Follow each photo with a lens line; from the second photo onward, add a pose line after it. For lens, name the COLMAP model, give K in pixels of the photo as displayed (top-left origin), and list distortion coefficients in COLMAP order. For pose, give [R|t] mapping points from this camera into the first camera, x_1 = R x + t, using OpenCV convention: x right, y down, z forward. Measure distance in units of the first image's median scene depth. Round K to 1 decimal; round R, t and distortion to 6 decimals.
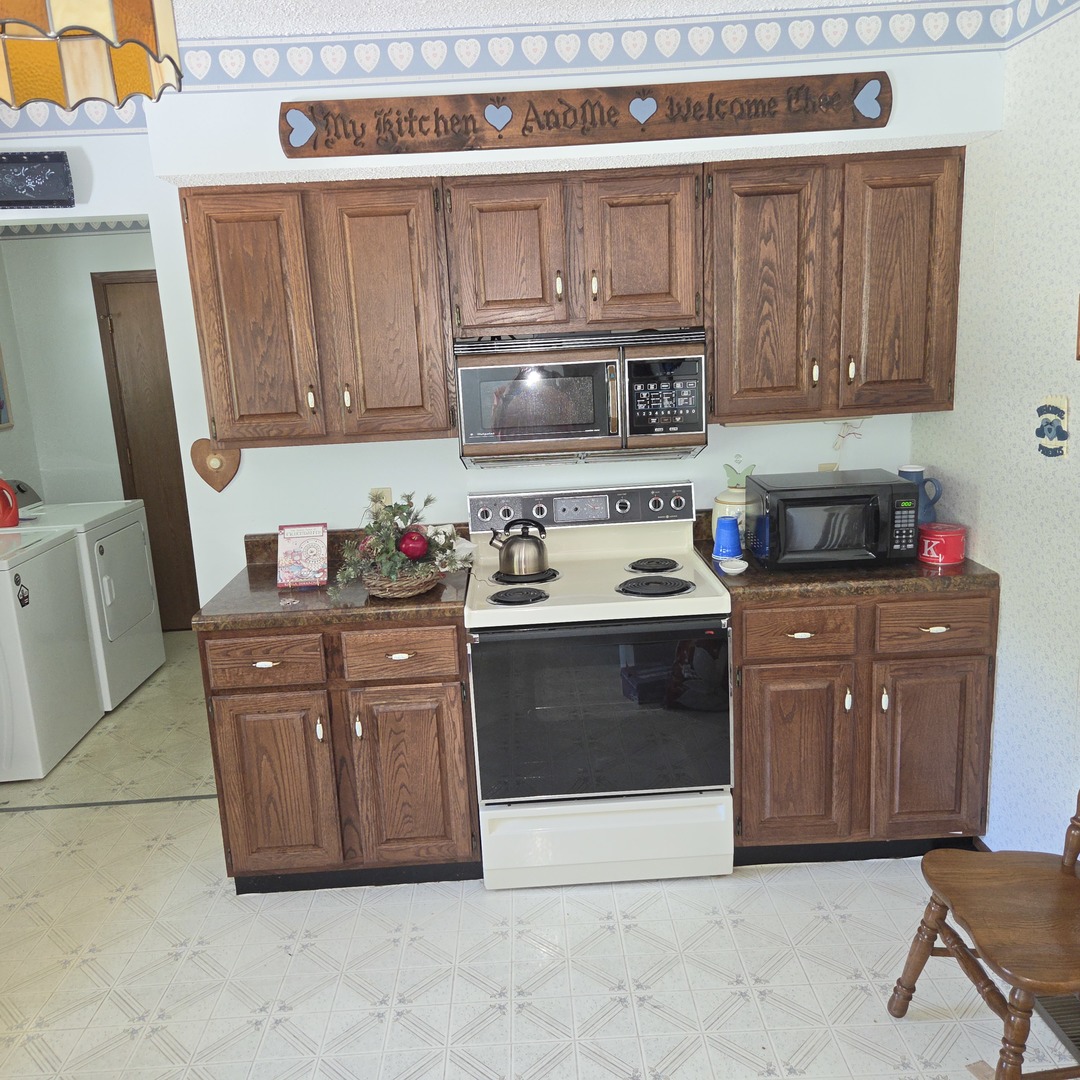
lens RADIAL K [[973.4, 0, 540.9], [0, 973.4, 537.3], [0, 0, 1]] dist [0.081817, -0.066352]
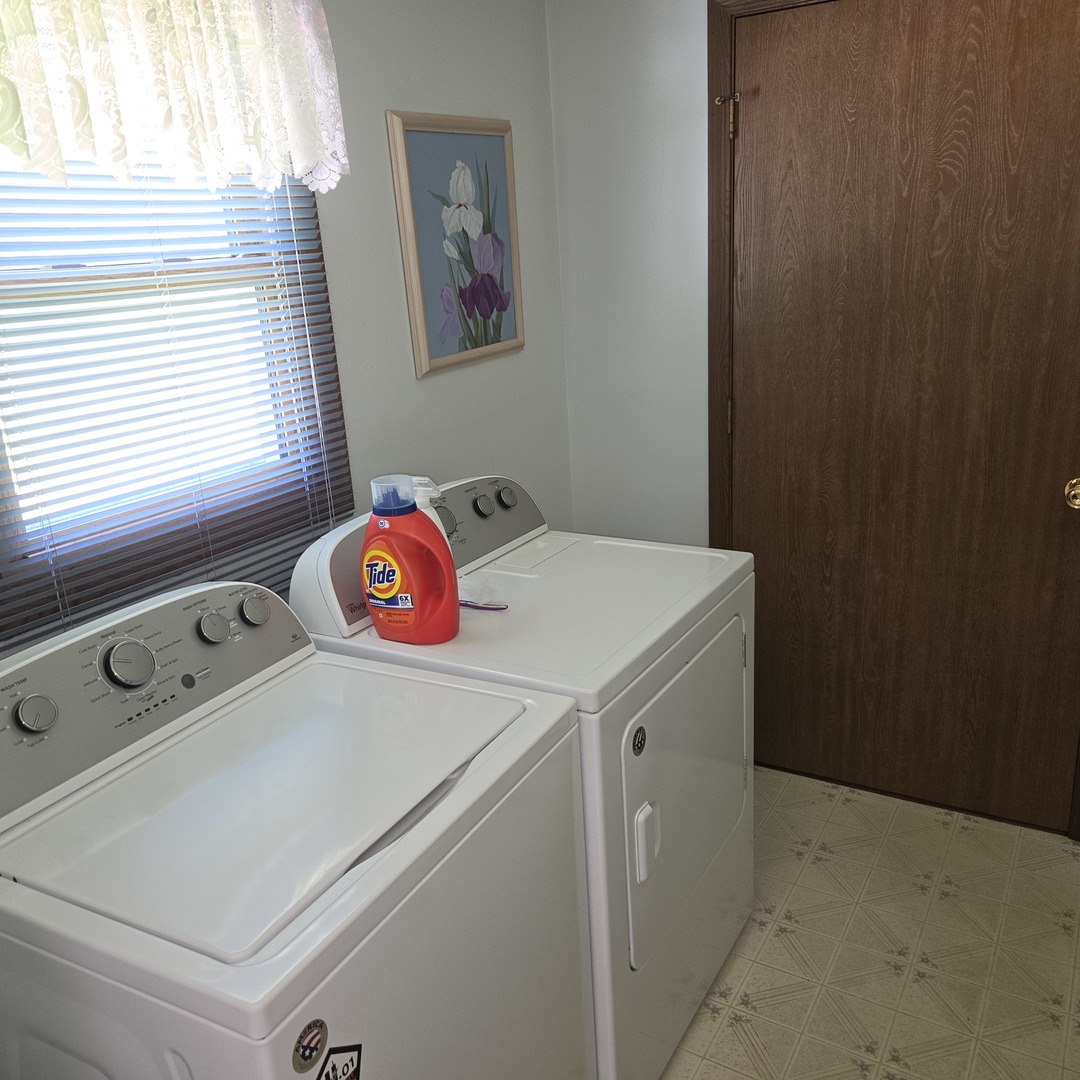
lens RADIAL K [[973.4, 0, 542.9], [0, 973.4, 543.1], [0, 0, 1]] dist [0.081817, -0.066352]
pose [[0.846962, 0.164573, -0.505540, -0.255732], [-0.097124, 0.982777, 0.157214, -0.090819], [0.522707, -0.084054, 0.848359, 0.570940]]
